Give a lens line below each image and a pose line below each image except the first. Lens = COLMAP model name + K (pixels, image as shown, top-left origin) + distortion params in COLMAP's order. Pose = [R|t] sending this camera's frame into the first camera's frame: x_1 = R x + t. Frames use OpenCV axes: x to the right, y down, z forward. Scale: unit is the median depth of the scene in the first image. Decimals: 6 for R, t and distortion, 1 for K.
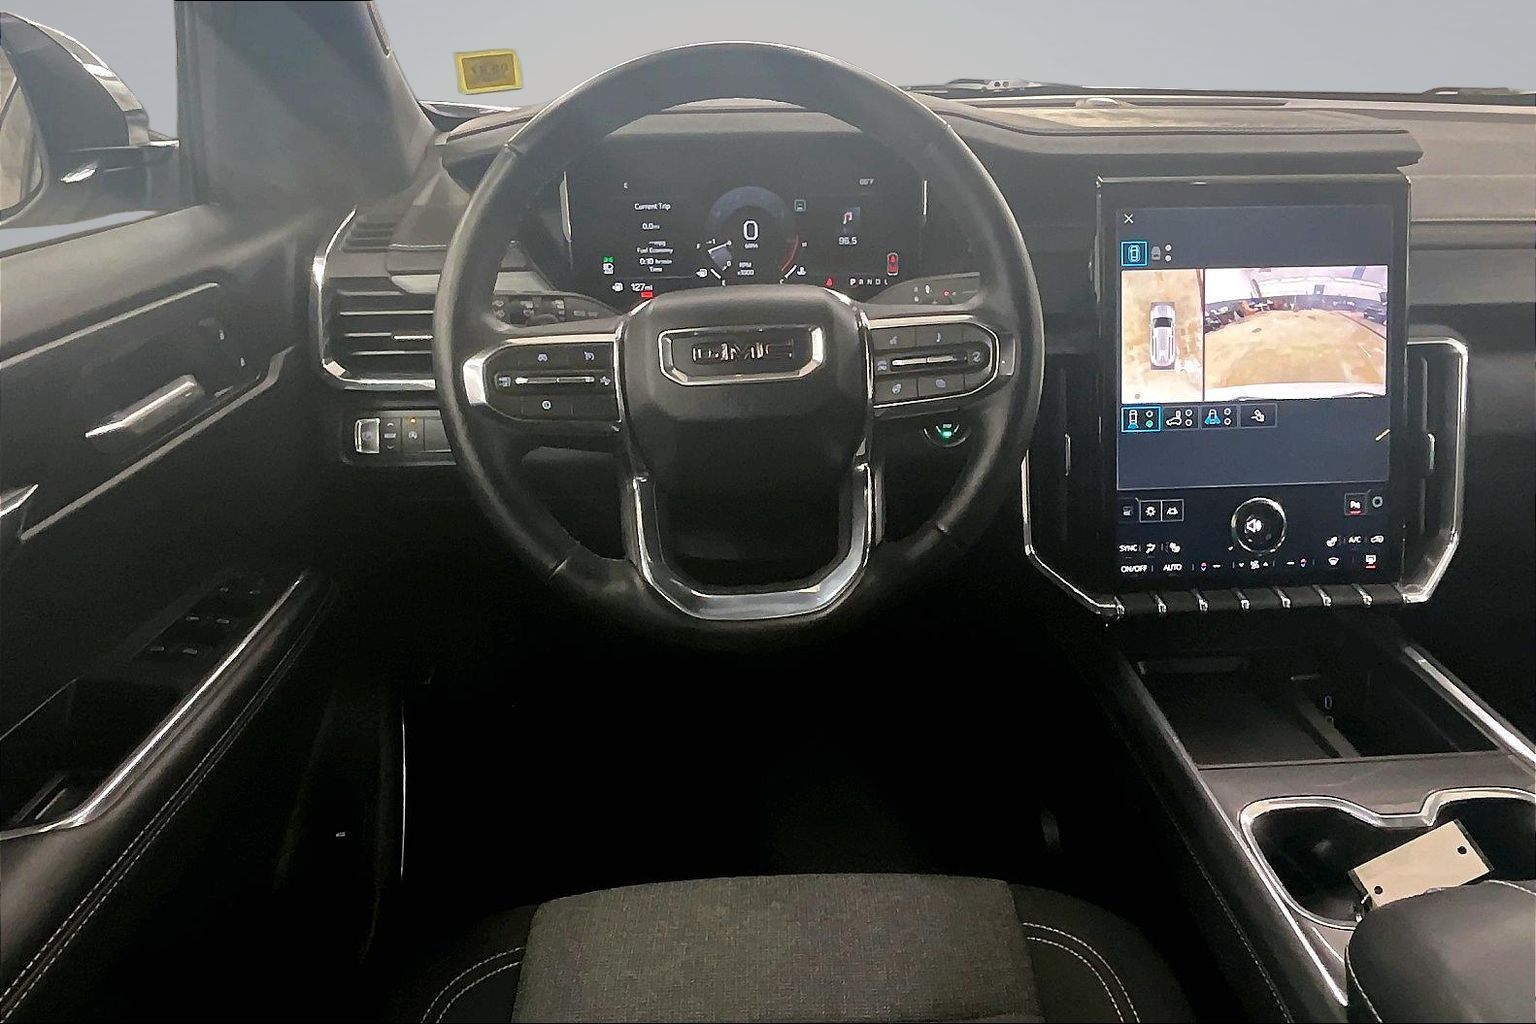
lens RADIAL K [[1001.0, 0, 823.0], [0, 1001.0, 511.8], [0, 0, 1]] dist [0.004562, -0.026625]
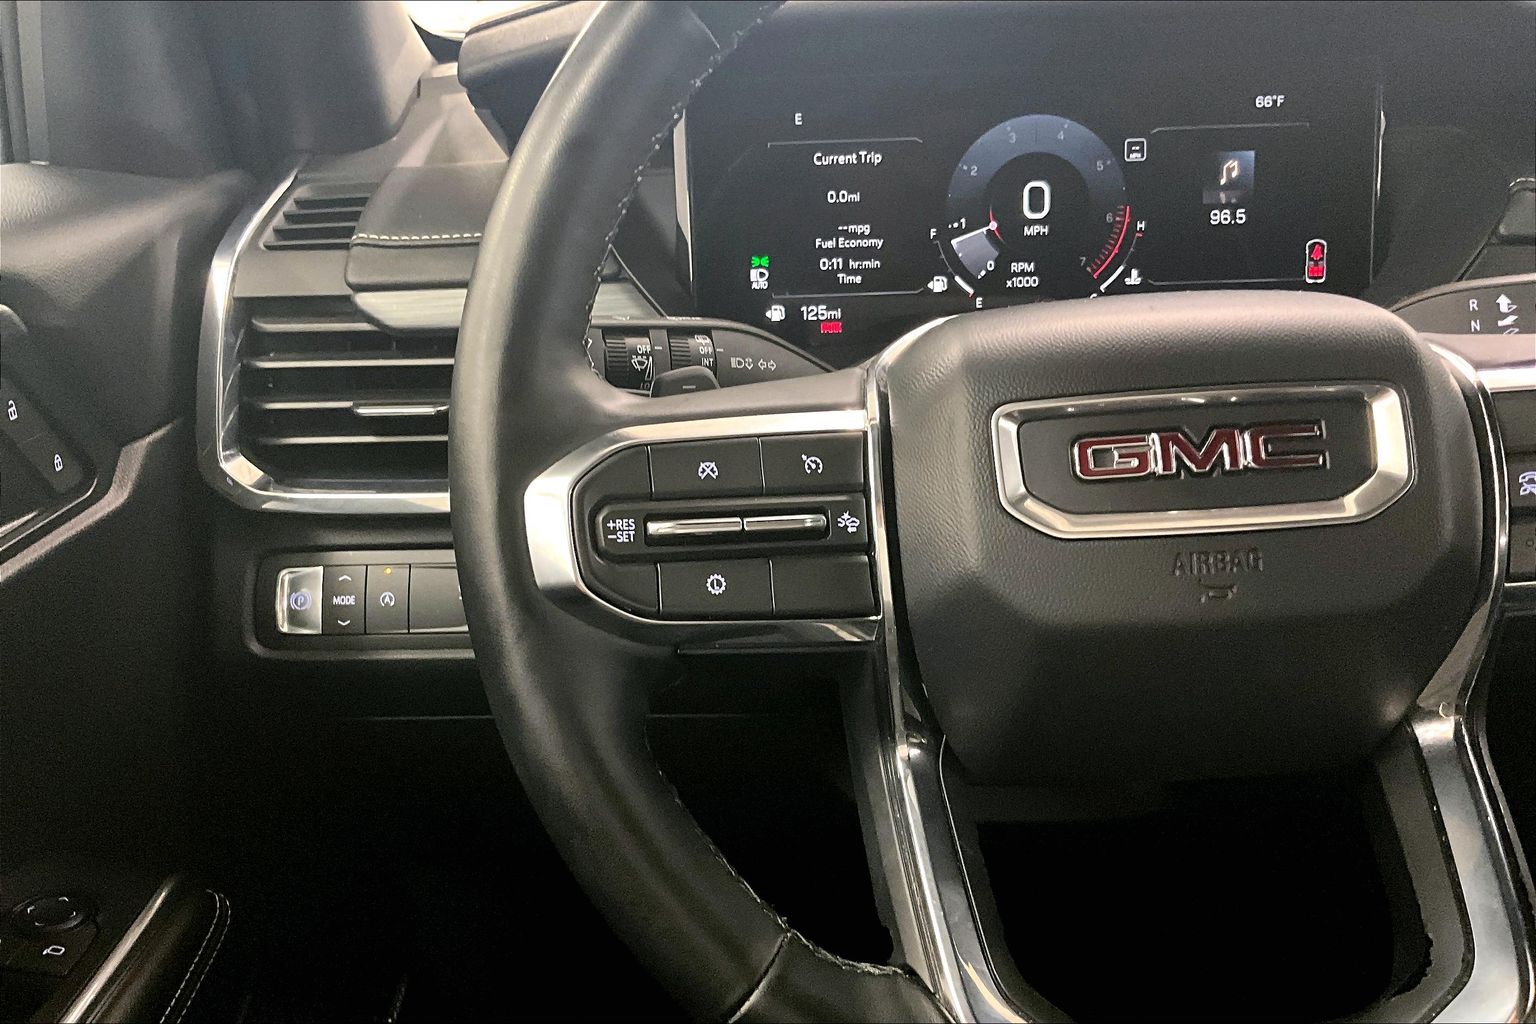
lens RADIAL K [[1272.8, 0, 768.0], [0, 1272.8, 512.0], [0, 0, 1]] dist [0.073961, -0.156613]
pose [[0.996235, 0.003125, -0.086633, -0.157860], [-0.009848, 0.996960, -0.077285, -0.072227], [0.086129, 0.077847, 0.993238, 0.361287]]
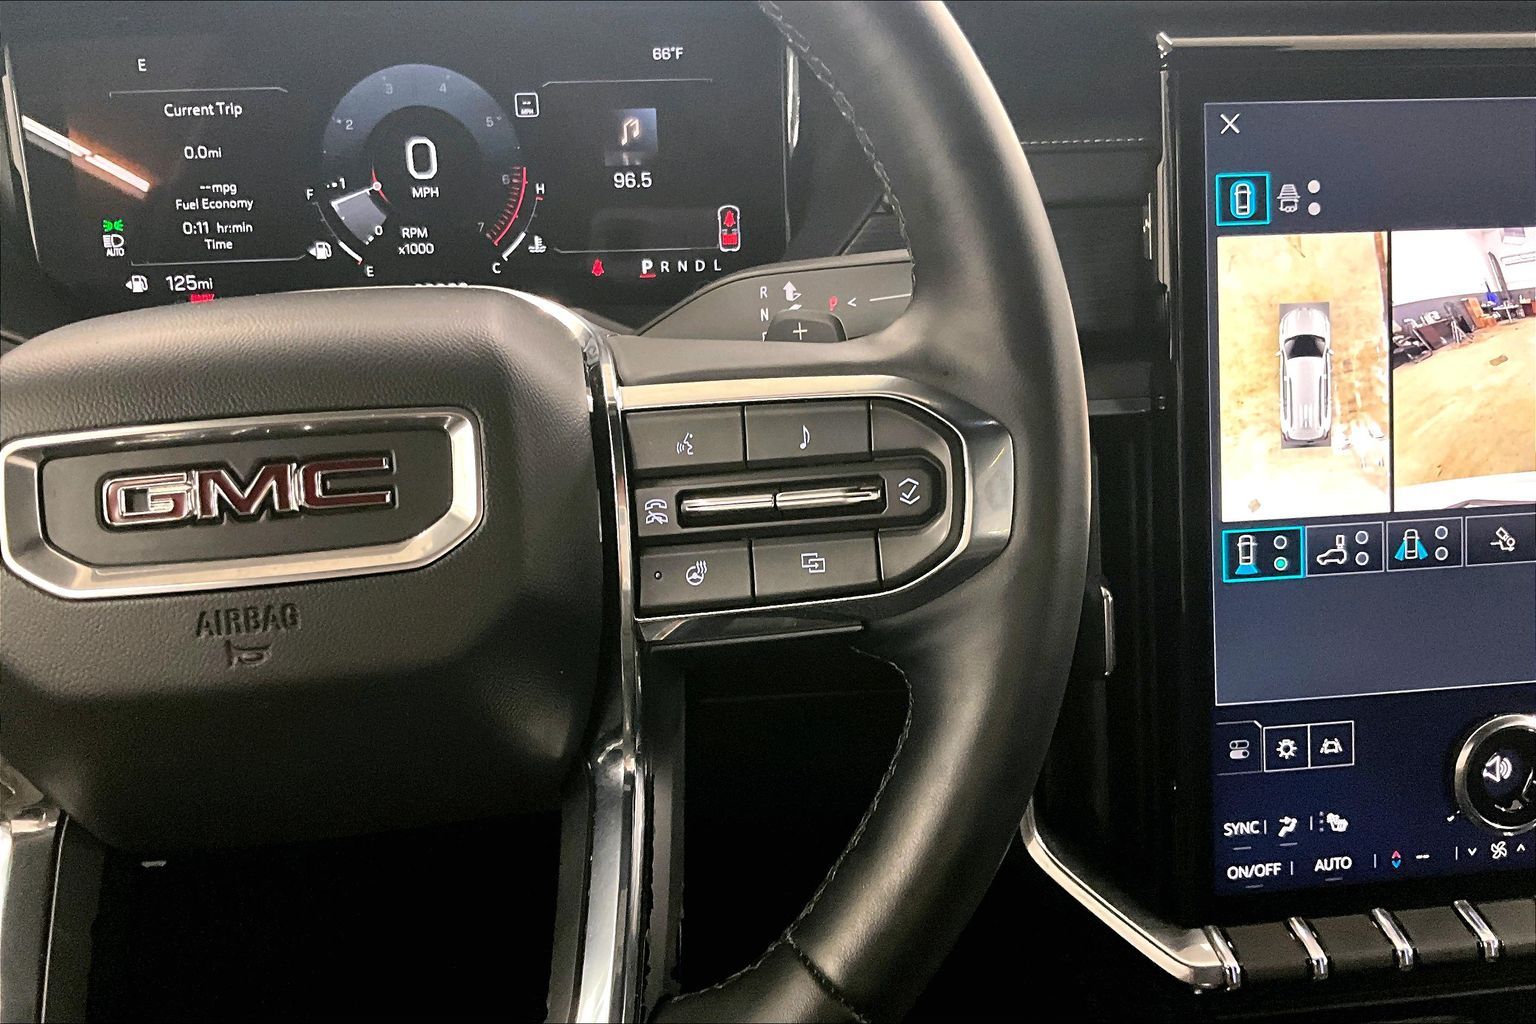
lens RADIAL K [[1265.8, 0, 768.0], [0, 1265.8, 512.0], [0, 0, 1]] dist [0.125167, -0.290163]
pose [[0.998904, -0.021079, 0.041795, 0.063293], [0.021647, 0.999679, -0.013191, -0.108892], [-0.041503, 0.014081, 0.999039, 0.412931]]
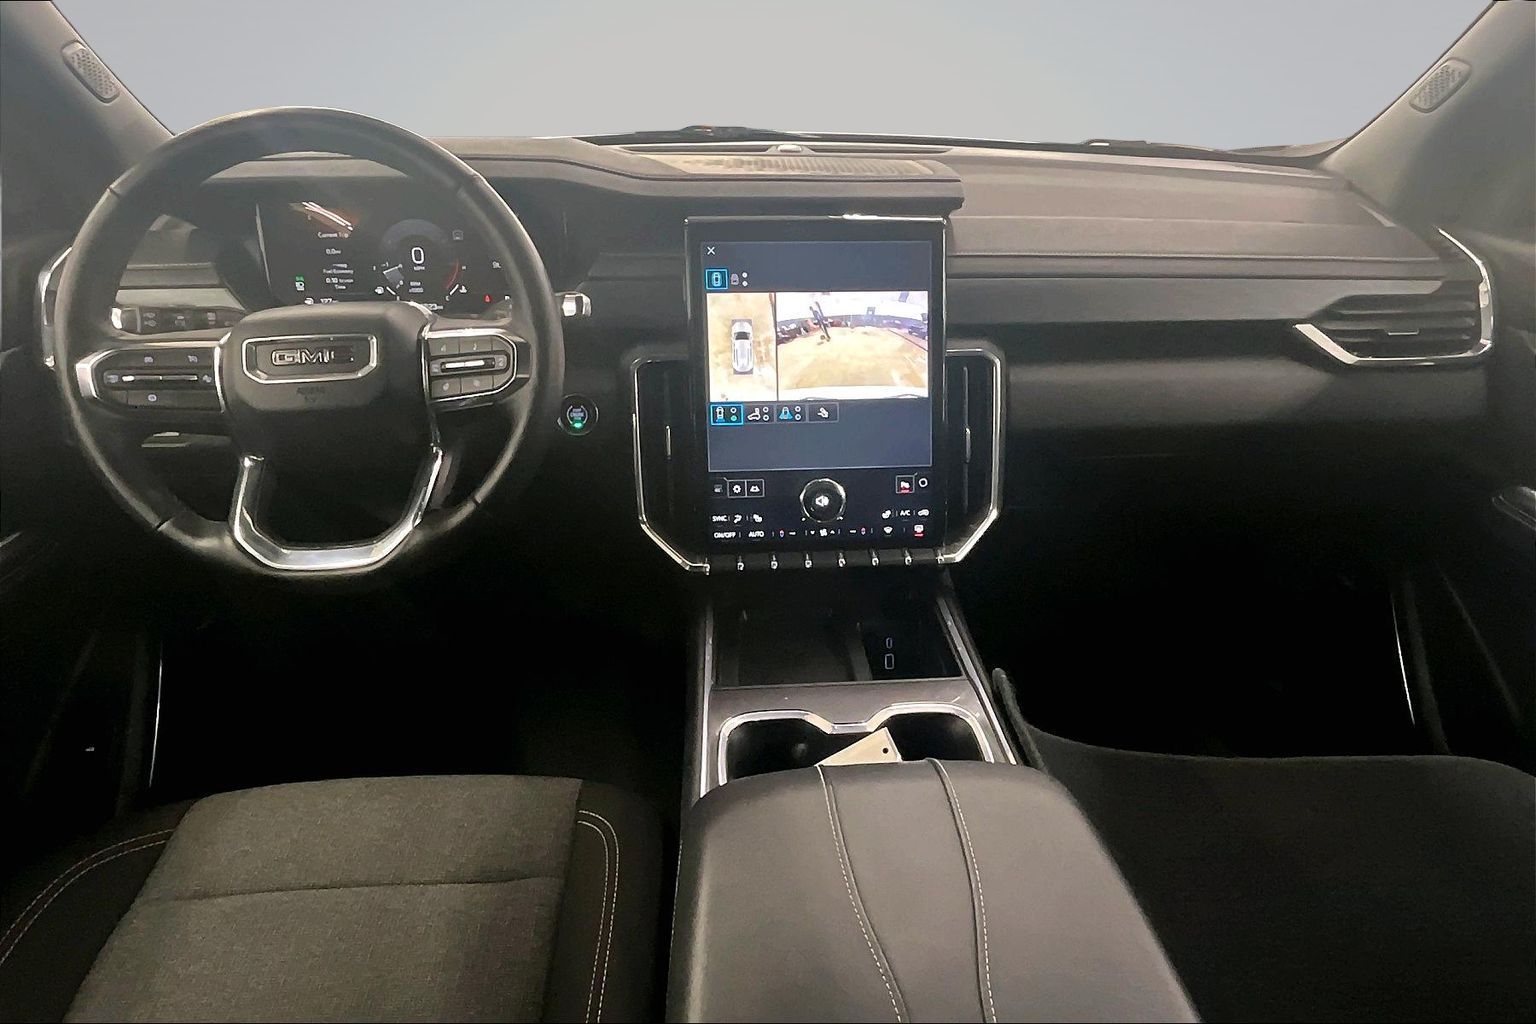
lens RADIAL K [[878.2, 0, 810.2], [0, 878.2, 529.3], [0, 0, 1]] dist [0.003279, -0.022190]
pose [[0.999505, 0.005397, 0.030983, 0.387290], [-0.006501, 0.999343, 0.035662, 0.010150], [-0.030770, -0.035845, 0.998884, -0.093376]]
